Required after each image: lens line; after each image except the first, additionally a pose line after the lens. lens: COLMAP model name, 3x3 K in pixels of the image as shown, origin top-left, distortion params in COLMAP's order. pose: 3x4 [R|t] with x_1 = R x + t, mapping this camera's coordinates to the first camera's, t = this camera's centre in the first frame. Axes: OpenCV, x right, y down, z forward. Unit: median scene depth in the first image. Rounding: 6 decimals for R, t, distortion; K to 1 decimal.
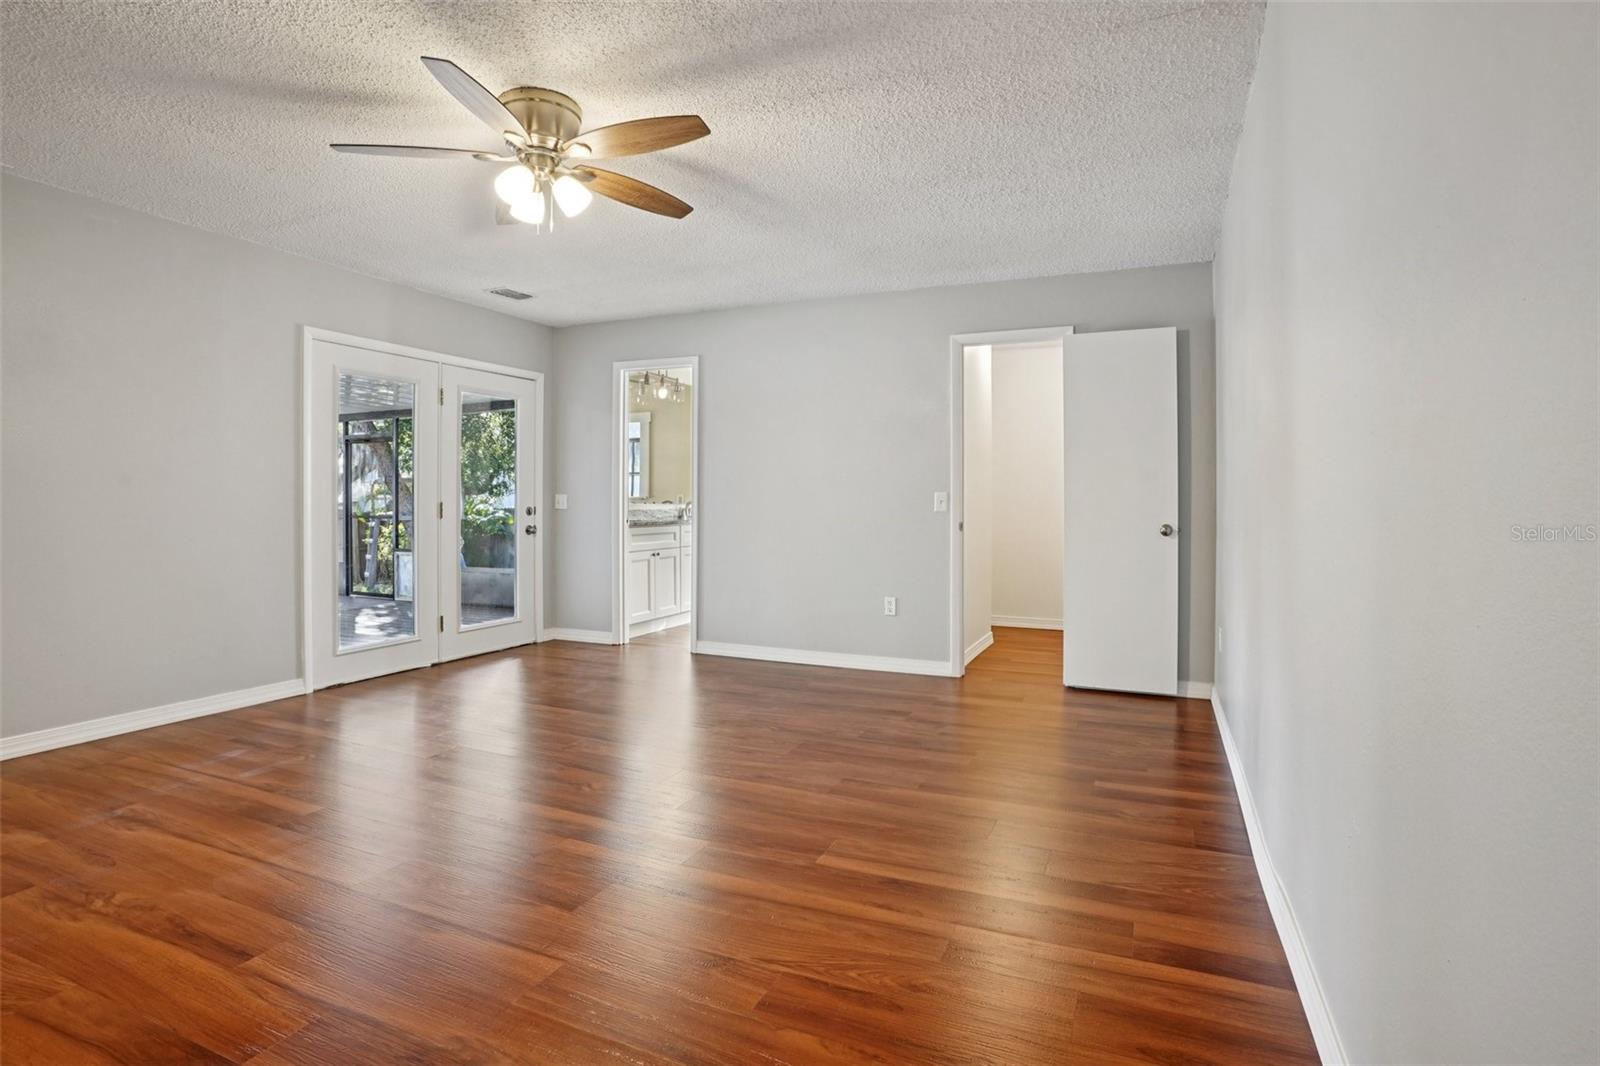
lens RADIAL K [[794.3, 0, 797.9], [0, 794.3, 500.8], [0, 0, 1]] dist [-0.069778, 0.026515]
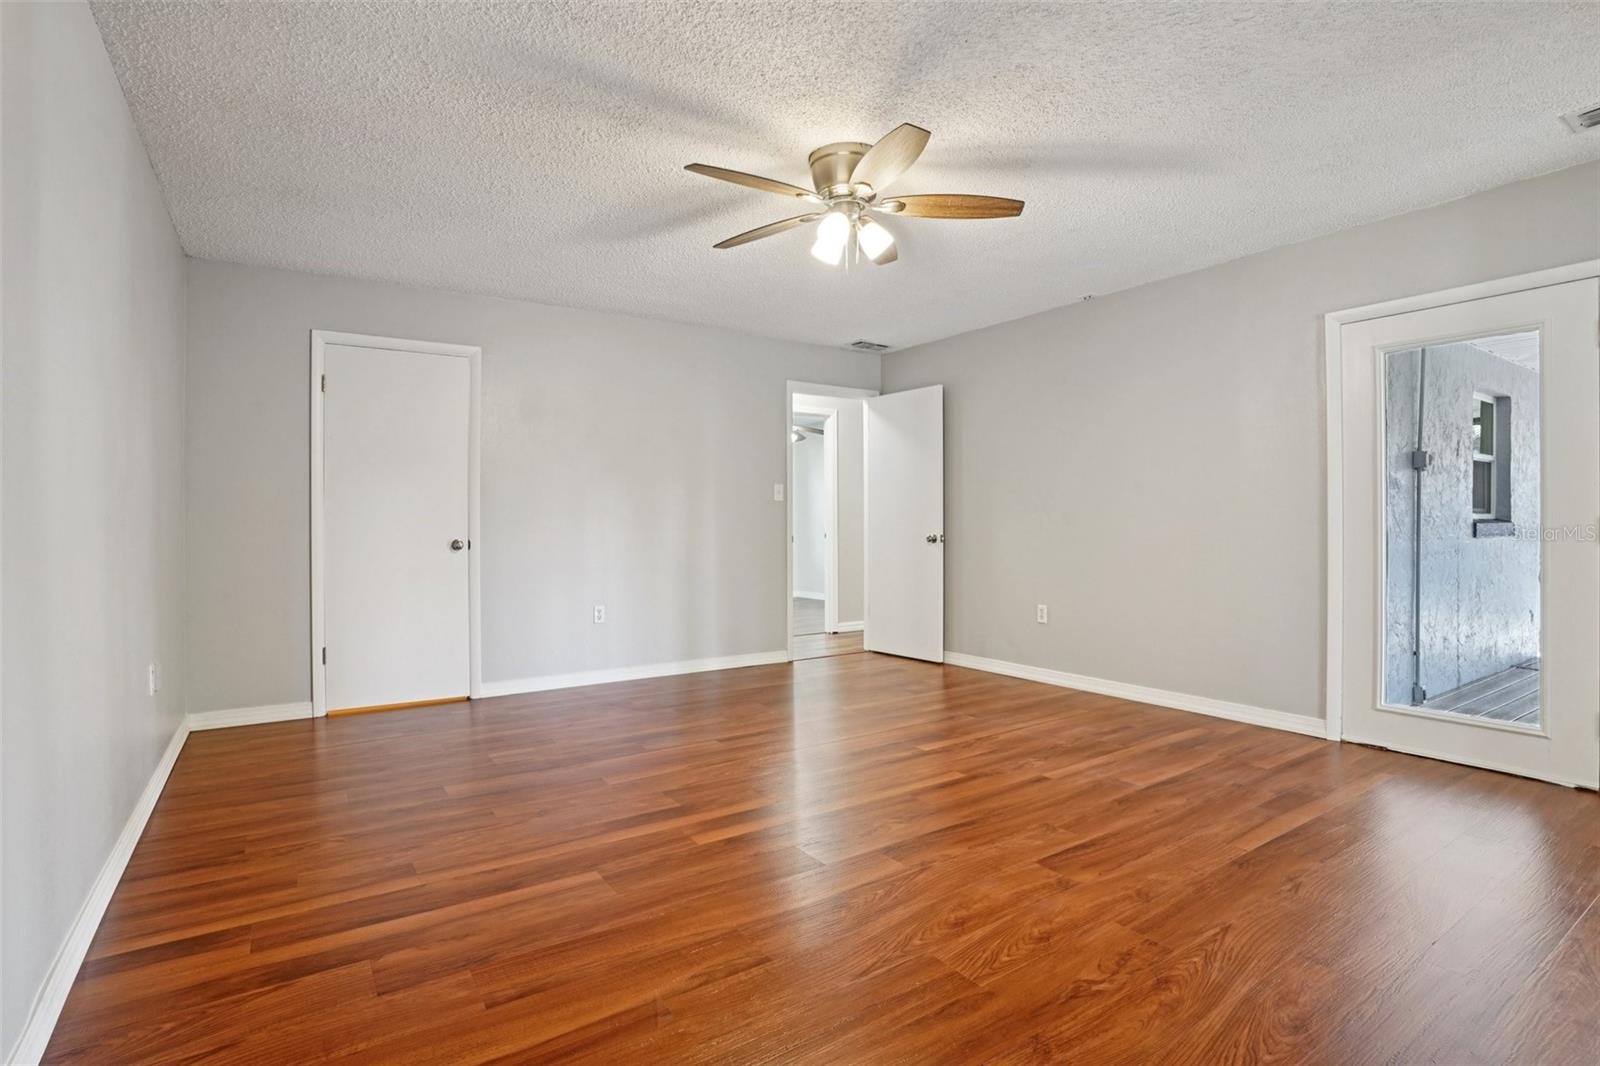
lens RADIAL K [[794.3, 0, 811.0], [0, 794.3, 530.3], [0, 0, 1]] dist [-0.069778, 0.026515]
pose [[-0.522643, 0.007265, -0.852520, 0.624581], [0.006347, 0.999969, 0.004630, 0.011469], [0.852528, -0.002991, -0.522673, 1.494425]]
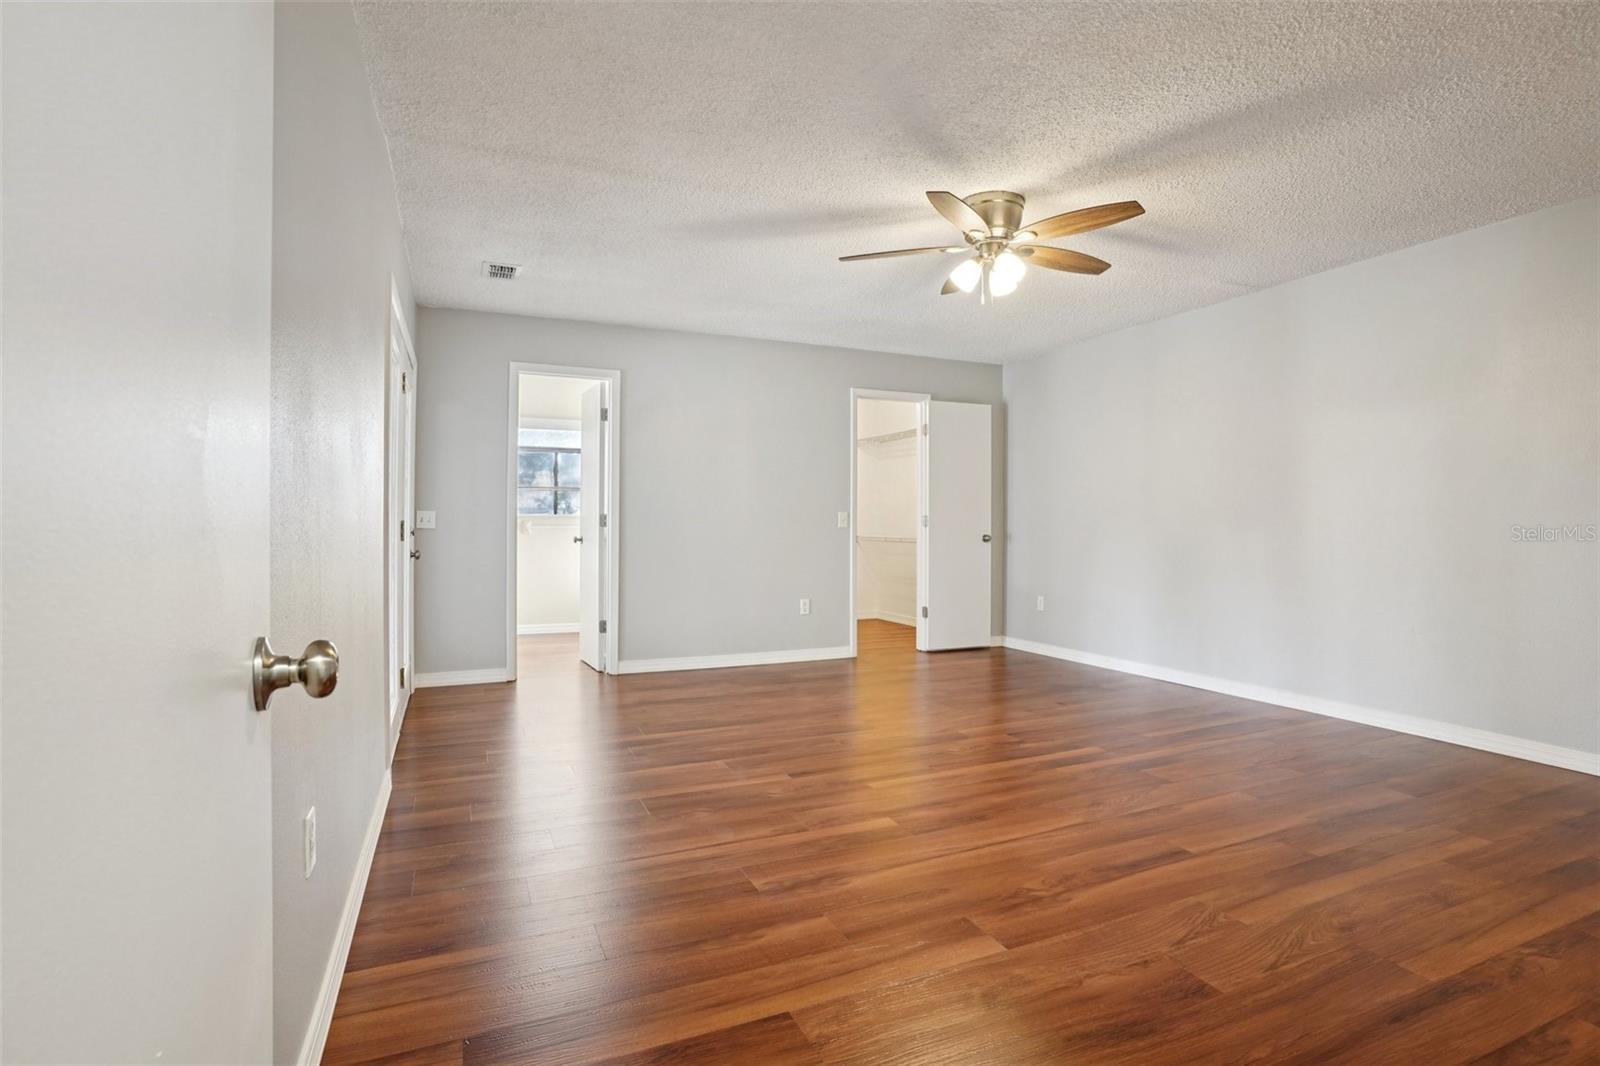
lens RADIAL K [[794.3, 0, 798.6], [0, 794.3, 503.2], [0, 0, 1]] dist [-0.069778, 0.026515]
pose [[0.673921, 0.014268, 0.738665, -1.433499], [-0.001364, 0.999836, -0.018069, -0.003560], [-0.738802, 0.011169, 0.673830, 0.362241]]
